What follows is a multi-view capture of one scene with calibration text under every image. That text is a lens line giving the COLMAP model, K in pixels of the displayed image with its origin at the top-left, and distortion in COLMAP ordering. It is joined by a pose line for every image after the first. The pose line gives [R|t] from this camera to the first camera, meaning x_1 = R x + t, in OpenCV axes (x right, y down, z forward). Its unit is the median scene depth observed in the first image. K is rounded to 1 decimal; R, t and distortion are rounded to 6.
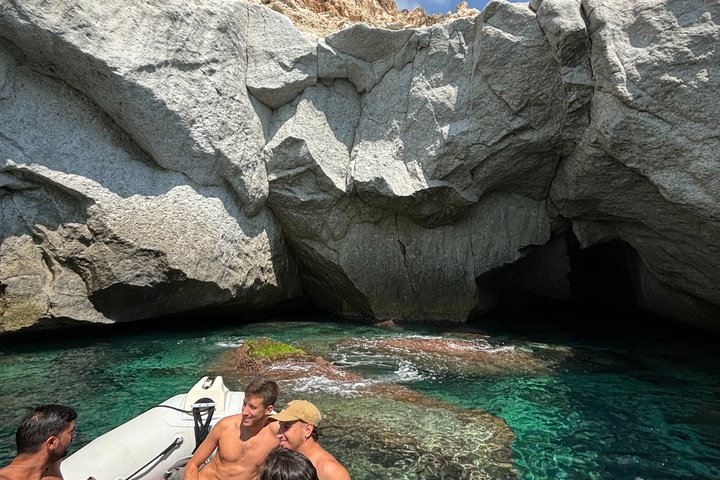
lens RADIAL K [[396.6, 0, 360.0], [0, 396.6, 240.0], [0, 0, 1]] dist [0.050906, -0.029474]
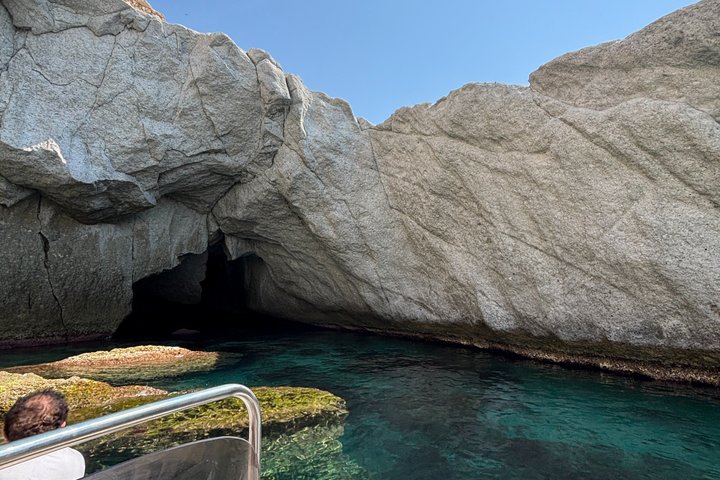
lens RADIAL K [[396.6, 0, 360.0], [0, 396.6, 240.0], [0, 0, 1]] dist [0.050906, -0.029474]
pose [[0.513480, 0.114897, 0.850375, -0.315032], [-0.094744, 0.992527, -0.076895, 0.019578], [-0.852855, -0.041084, 0.520529, 0.064503]]
